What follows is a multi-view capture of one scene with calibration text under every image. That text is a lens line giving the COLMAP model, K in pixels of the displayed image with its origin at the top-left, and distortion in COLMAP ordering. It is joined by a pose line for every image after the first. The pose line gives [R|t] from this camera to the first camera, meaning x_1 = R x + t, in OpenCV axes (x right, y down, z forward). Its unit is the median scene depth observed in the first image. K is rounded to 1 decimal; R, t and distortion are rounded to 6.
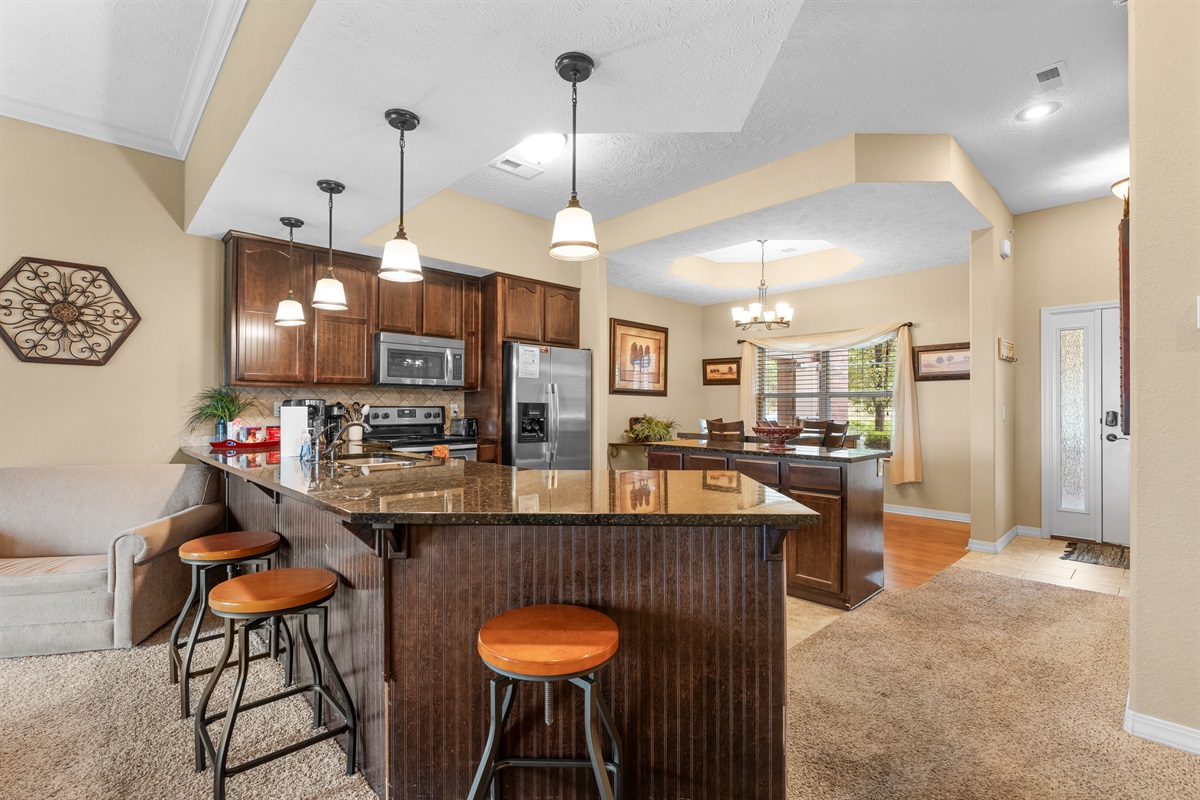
lens RADIAL K [[544.6, 0, 600.0], [0, 544.6, 400.0], [0, 0, 1]] dist [0.000090, 0.000066]
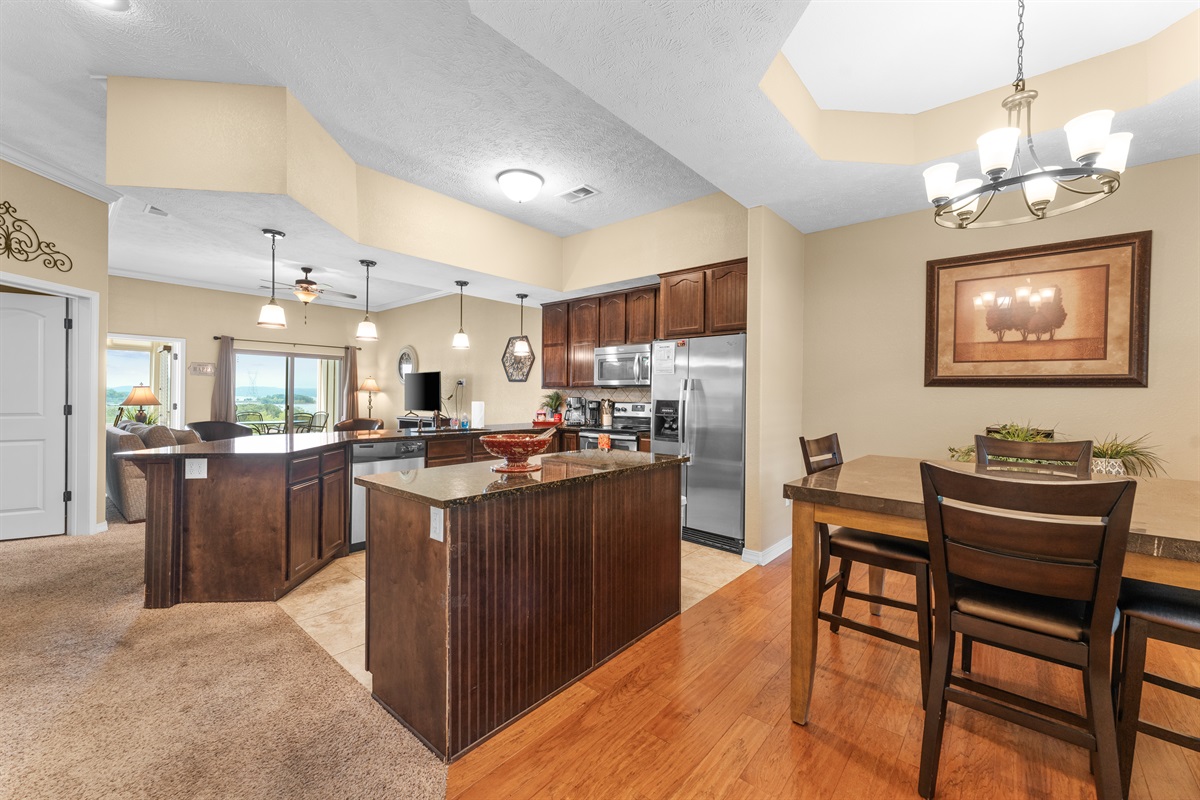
lens RADIAL K [[469.8, 0, 584.5], [0, 469.8, 397.2], [0, 0, 1]] dist [-0.000044, 0.000046]
pose [[0.087128, -0.000635, -0.996197, 0.970173], [0.004418, 0.999990, -0.000251, -0.000223], [0.996187, -0.004380, 0.087130, 1.082040]]
